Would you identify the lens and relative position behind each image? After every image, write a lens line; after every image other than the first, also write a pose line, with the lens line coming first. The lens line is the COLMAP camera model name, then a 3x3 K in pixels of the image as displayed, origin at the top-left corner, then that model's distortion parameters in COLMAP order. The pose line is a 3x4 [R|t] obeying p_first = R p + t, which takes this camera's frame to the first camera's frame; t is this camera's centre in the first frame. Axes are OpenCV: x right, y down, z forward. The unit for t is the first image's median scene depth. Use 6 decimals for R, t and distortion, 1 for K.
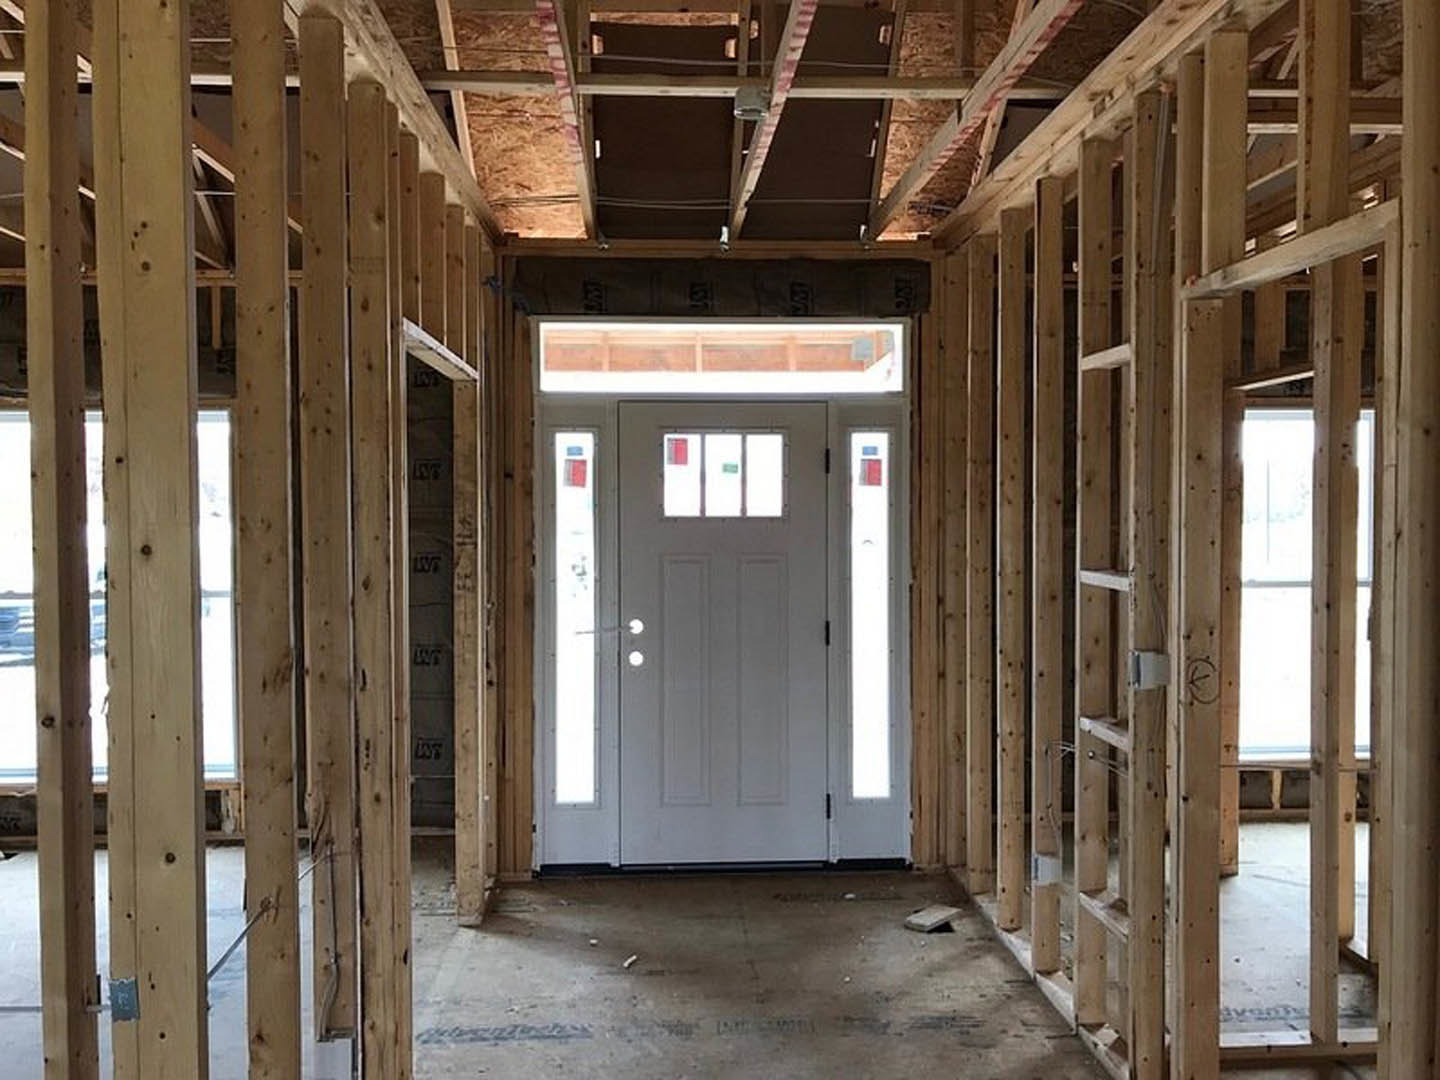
lens RADIAL K [[1163.7, 0, 717.8], [0, 1163.7, 531.0], [0, 0, 1]] dist [0.012957, -0.016094]
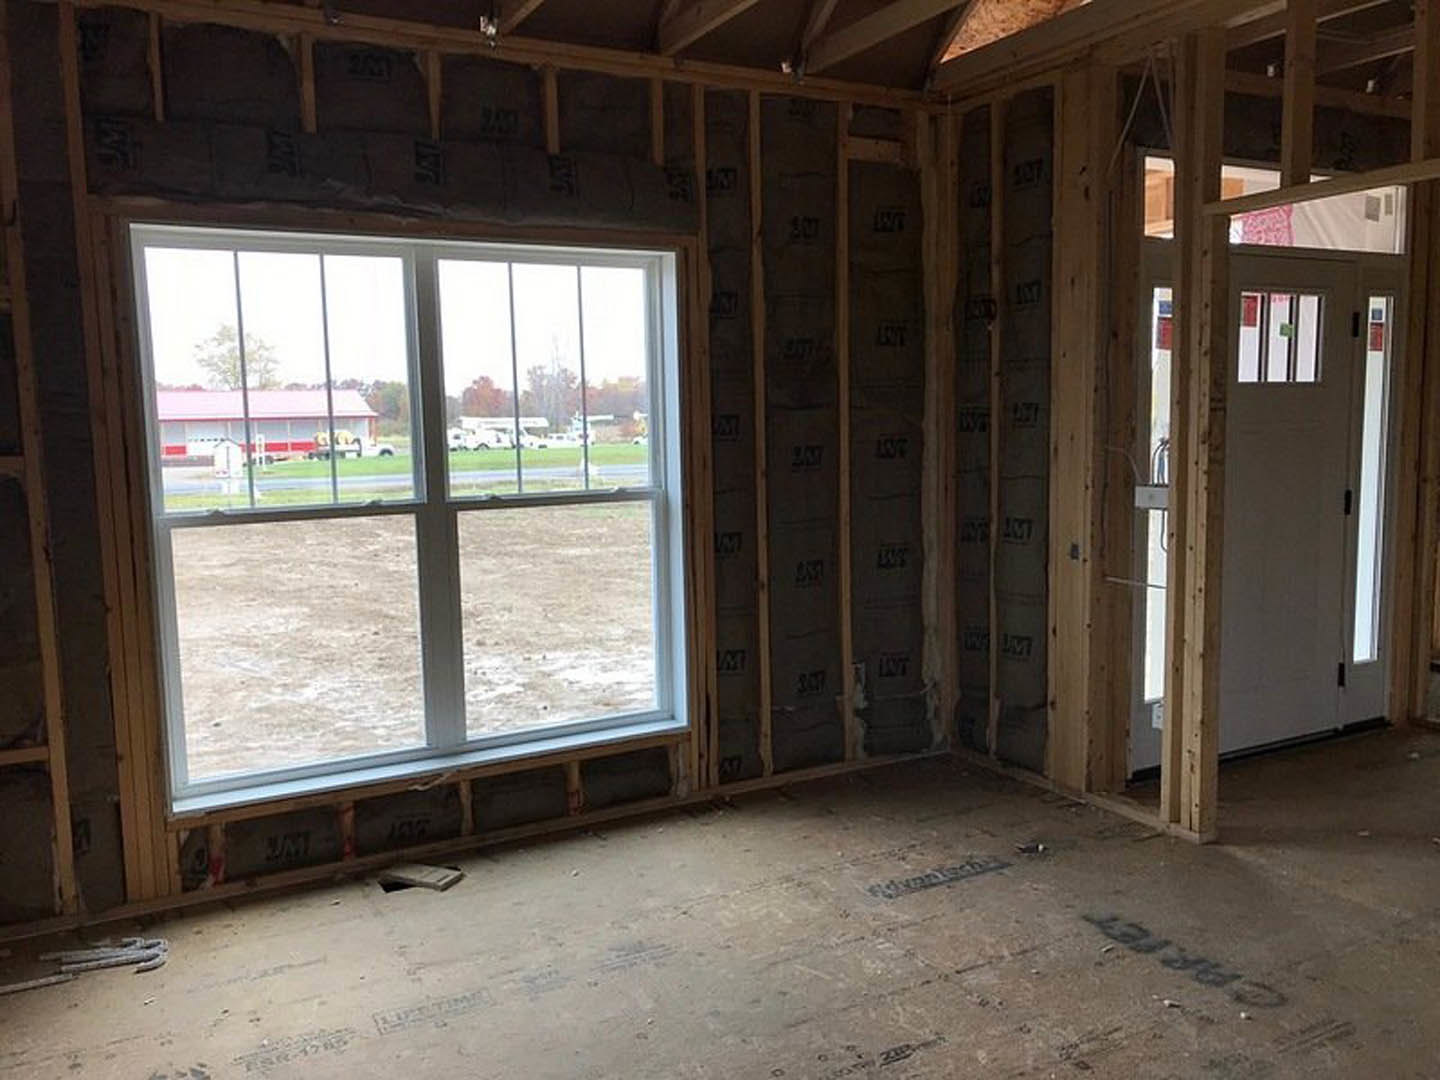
lens RADIAL K [[1182.9, 0, 721.3], [0, 1182.9, 510.5], [0, 0, 1]] dist [-0.002207, -0.001653]
pose [[0.907403, -0.050595, 0.417206, -0.804121], [0.023113, 0.997232, 0.070665, 0.013488], [-0.419626, -0.054479, 0.906061, 0.315624]]
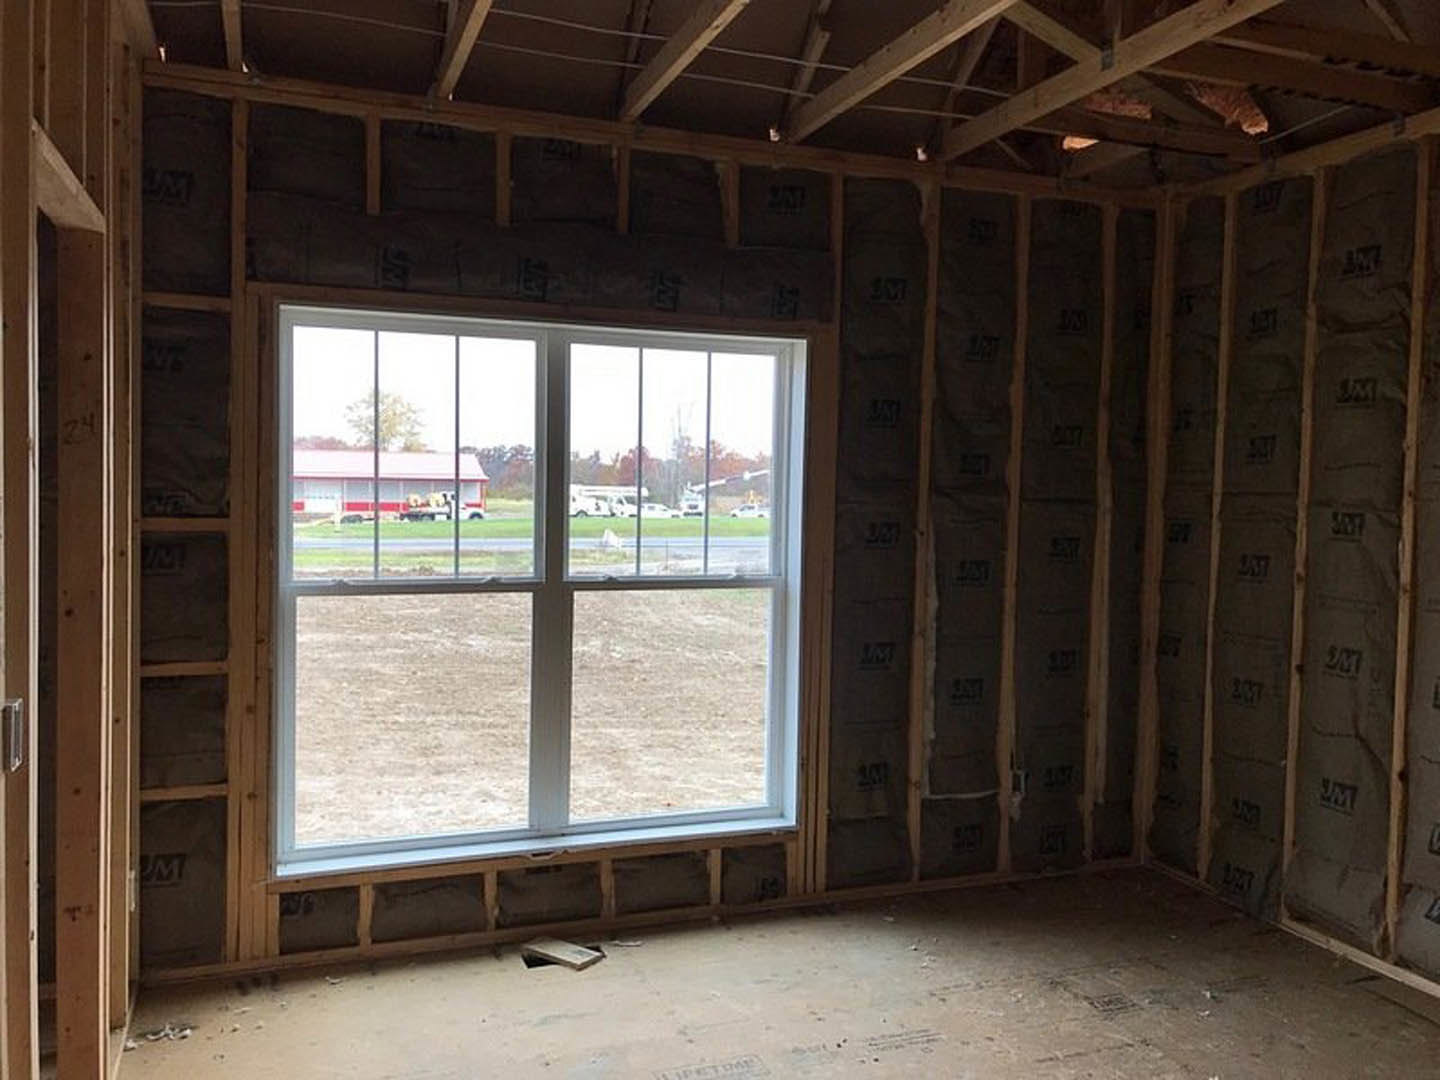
lens RADIAL K [[1181.0, 0, 720.4], [0, 1181.0, 531.7], [0, 0, 1]] dist [0.025536, 0.003277]
pose [[0.959813, 0.008952, 0.280496, -0.765338], [-0.013384, 0.999814, 0.013887, 0.013240], [-0.280319, -0.017083, 0.959755, 0.318349]]
